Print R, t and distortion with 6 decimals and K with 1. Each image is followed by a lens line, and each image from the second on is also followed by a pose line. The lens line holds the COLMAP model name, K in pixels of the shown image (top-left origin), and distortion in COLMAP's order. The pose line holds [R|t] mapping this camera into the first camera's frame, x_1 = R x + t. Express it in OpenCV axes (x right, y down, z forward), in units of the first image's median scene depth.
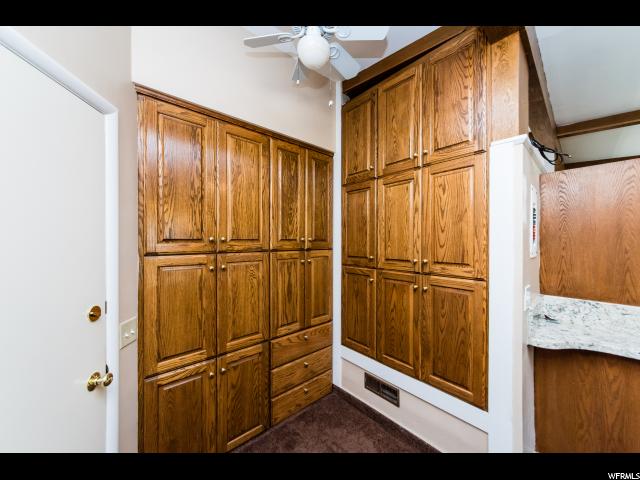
lens RADIAL K [[225.9, 0, 376.1], [0, 225.9, 241.1], [0, 0, 1]] dist [-0.000410, -0.000046]
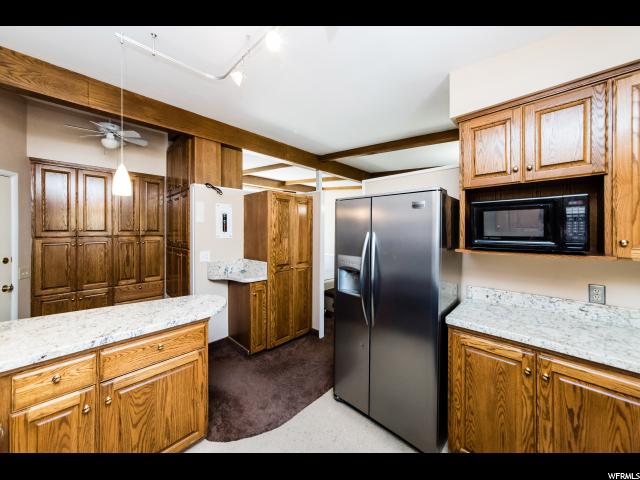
lens RADIAL K [[227.9, 0, 327.2], [0, 227.9, 232.9], [0, 0, 1]] dist [0.000065, 0.000064]
pose [[0.999911, -0.000819, -0.013351, 1.451821], [0.000904, 0.999979, 0.006341, 0.005499], [0.013346, -0.006353, 0.999891, -0.907914]]
